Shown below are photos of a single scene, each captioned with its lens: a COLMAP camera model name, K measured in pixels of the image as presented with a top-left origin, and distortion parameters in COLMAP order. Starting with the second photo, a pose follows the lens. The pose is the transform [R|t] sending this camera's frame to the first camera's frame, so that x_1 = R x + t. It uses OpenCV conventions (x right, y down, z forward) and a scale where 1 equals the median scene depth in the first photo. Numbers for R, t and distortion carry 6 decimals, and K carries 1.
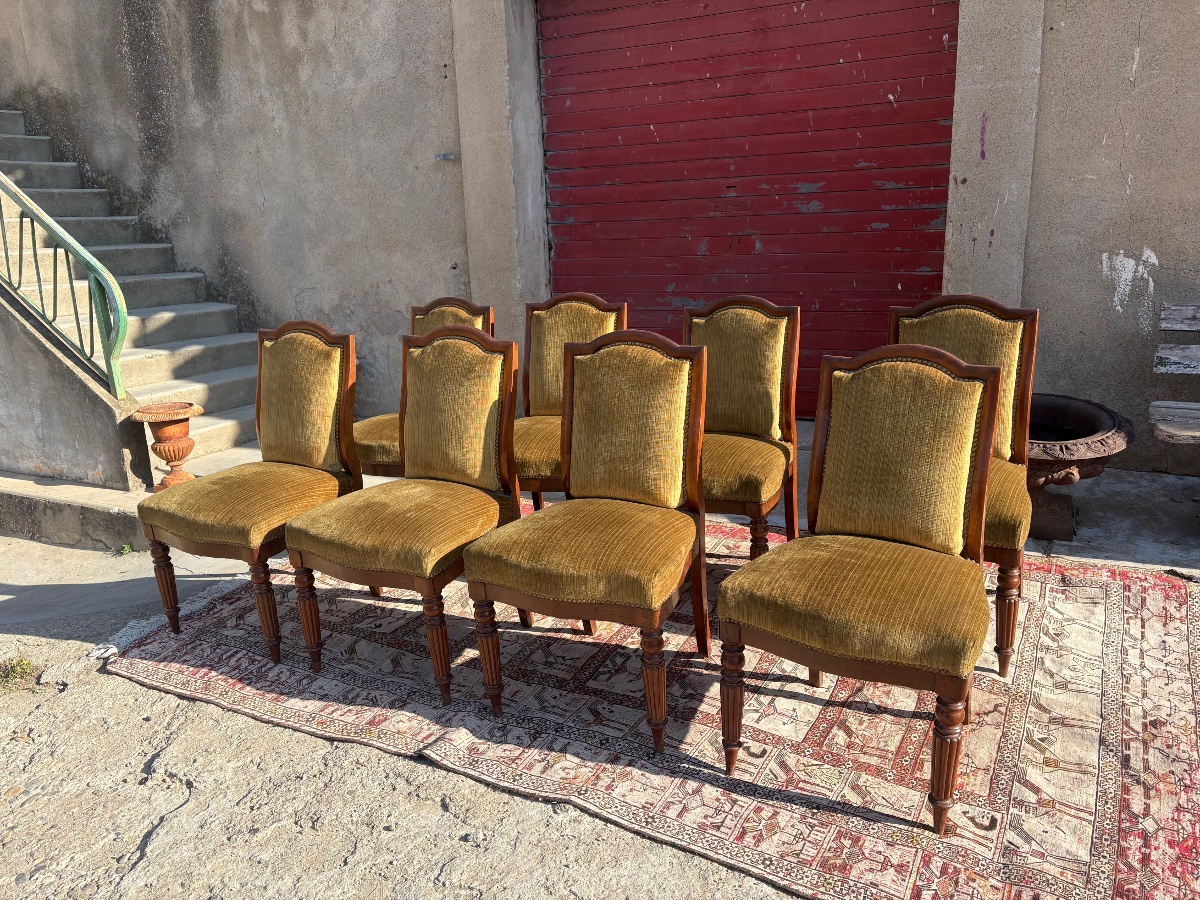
lens RADIAL K [[911.5, 0, 596.4], [0, 911.5, 447.2], [0, 0, 1]] dist [0.058783, -0.069611]
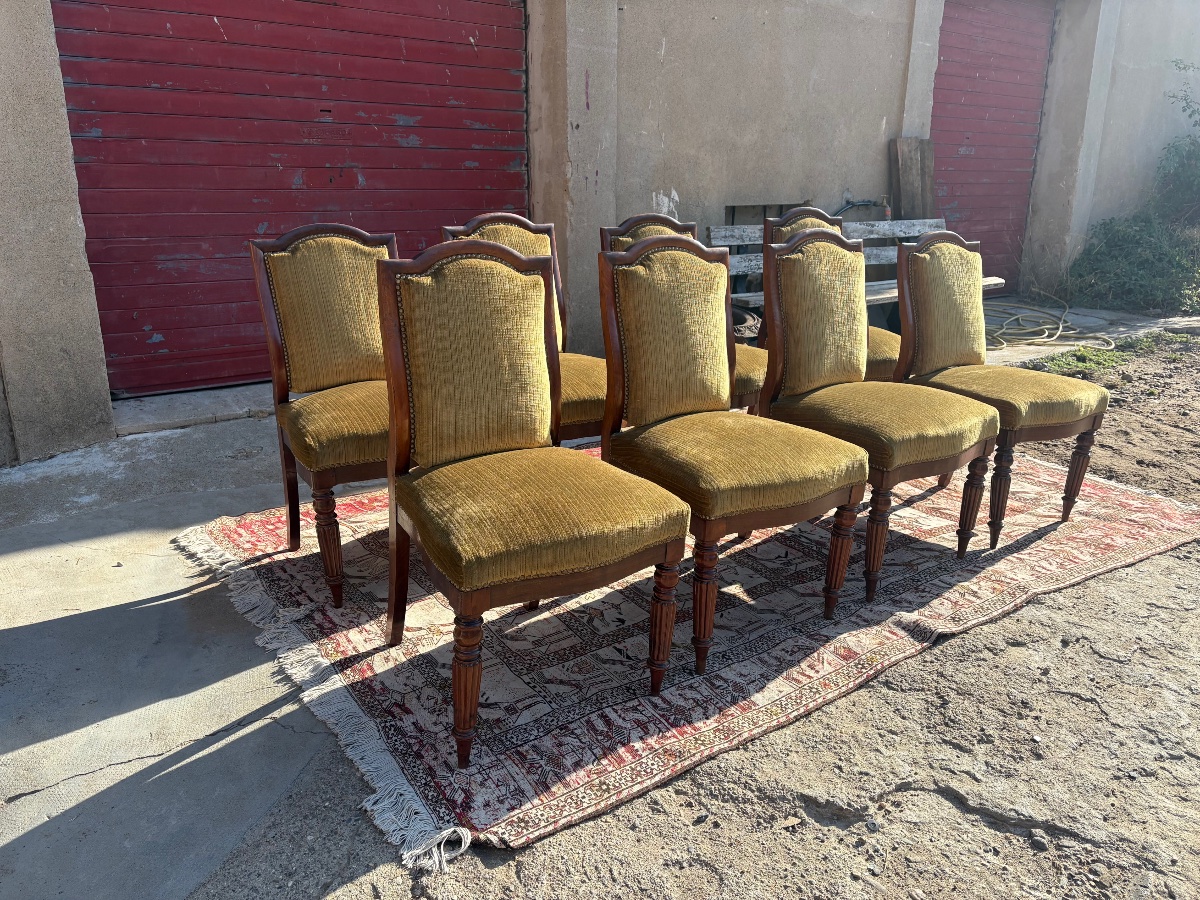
lens RADIAL K [[912.4, 0, 604.0], [0, 912.4, 447.3], [0, 0, 1]] dist [0.020722, 0.011162]
pose [[0.428933, -0.215137, 0.877344, -0.577877], [0.198310, 0.969960, 0.140894, -0.042569], [-0.881300, 0.113552, 0.458712, 0.400520]]
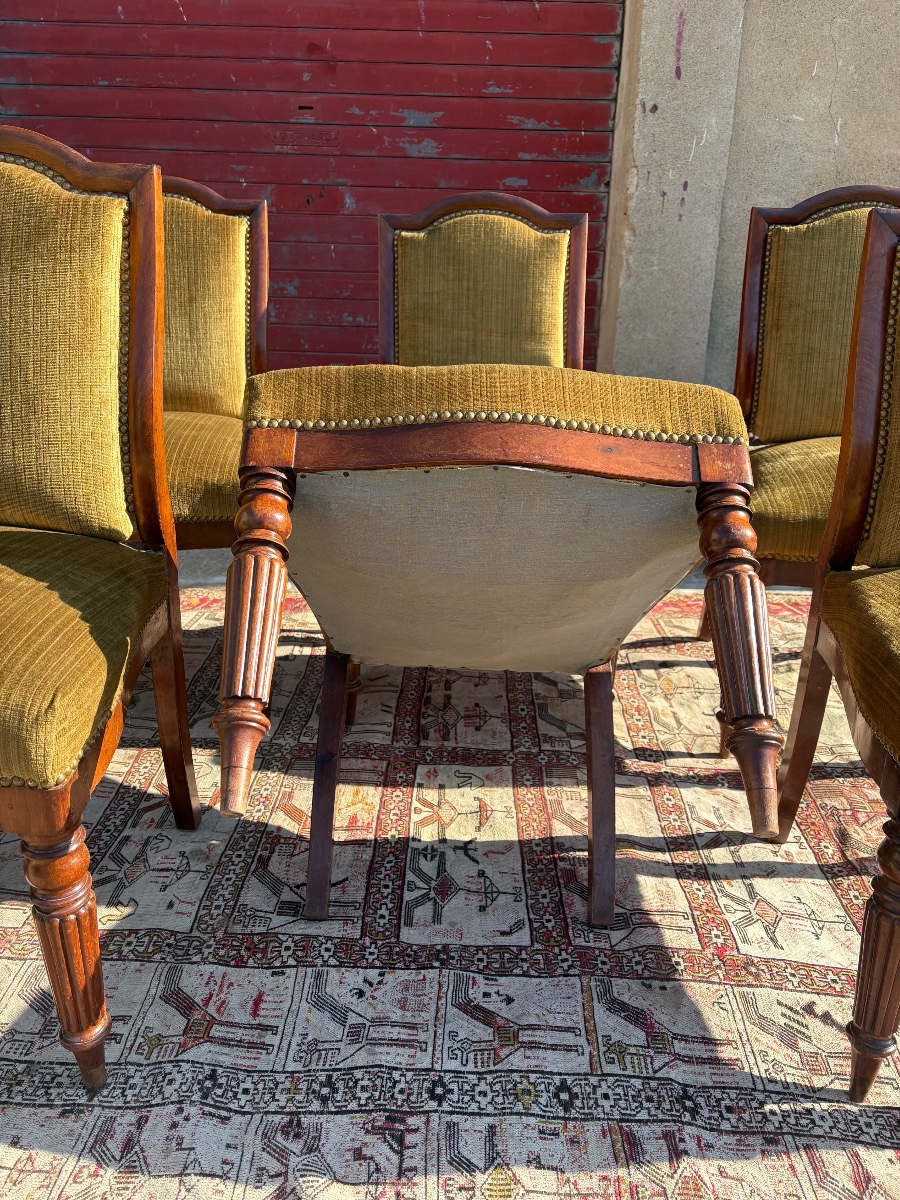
lens RADIAL K [[911.5, 0, 446.9], [0, 911.5, 609.3], [0, 0, 1]] dist [0.058783, -0.069611]
pose [[0.889782, -0.092543, 0.446906, -0.100352], [0.056067, 0.993973, 0.094199, 0.027961], [-0.452930, -0.058760, 0.889608, 0.322084]]
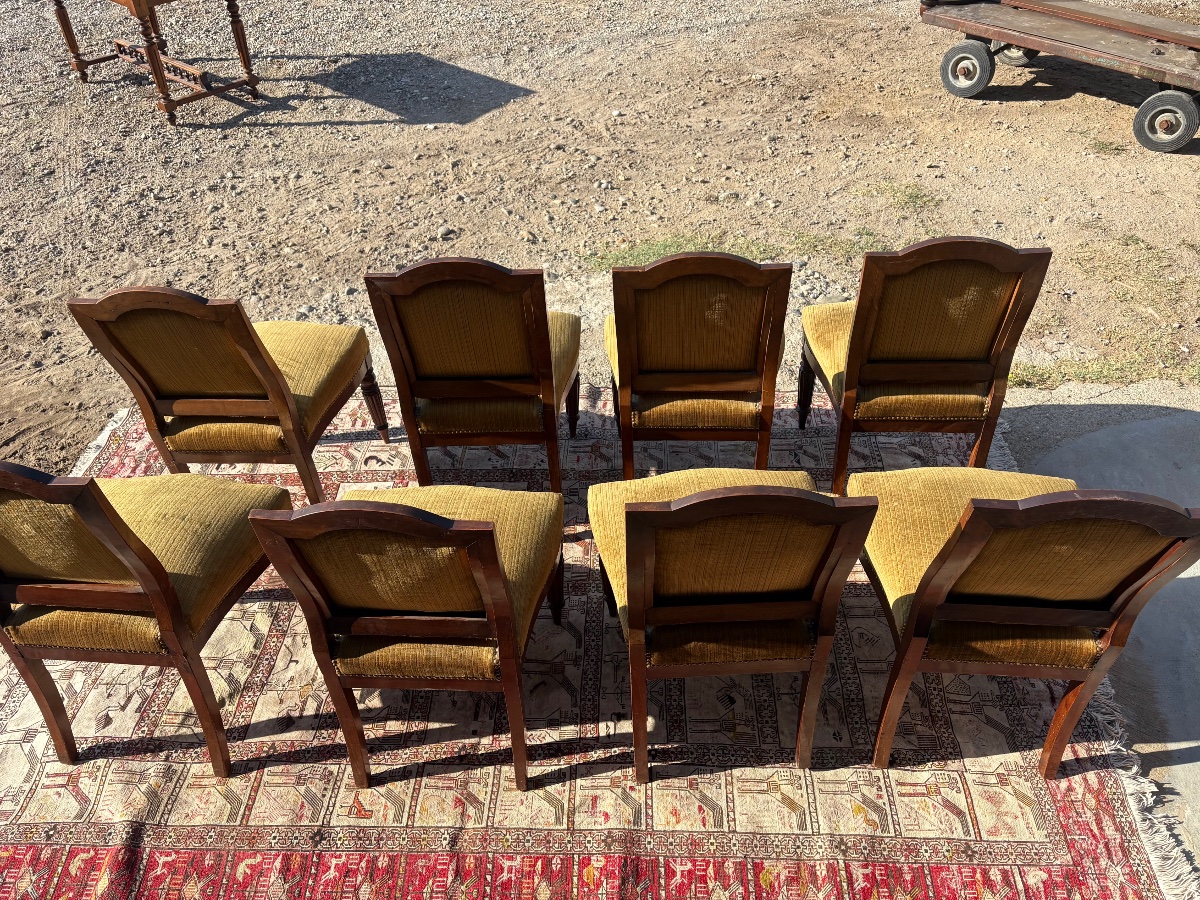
lens RADIAL K [[911.5, 0, 596.4], [0, 911.5, 447.2], [0, 0, 1]] dist [0.058783, -0.069611]
pose [[-0.892617, 0.354210, -0.278873, 0.118296], [-0.039514, 0.554742, 0.831083, -0.397594], [0.449081, 0.752859, -0.481176, 0.855467]]
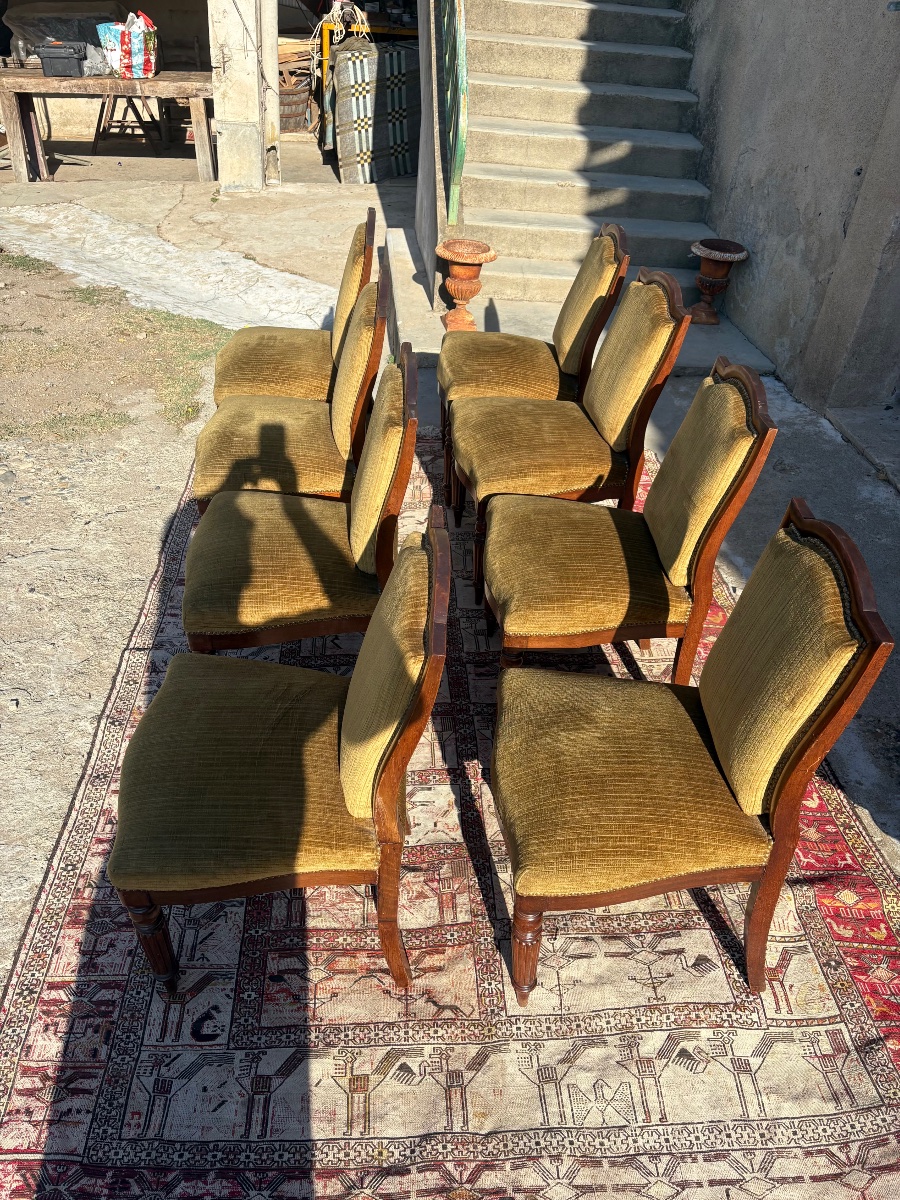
lens RADIAL K [[907.8, 0, 440.4], [0, 907.8, 606.4], [0, 0, 1]] dist [0.058327, -0.060737]
pose [[0.526667, 0.573159, -0.627782, 0.371022], [-0.301361, 0.816429, 0.492570, -0.193045], [0.794860, -0.070231, 0.602714, 0.282001]]
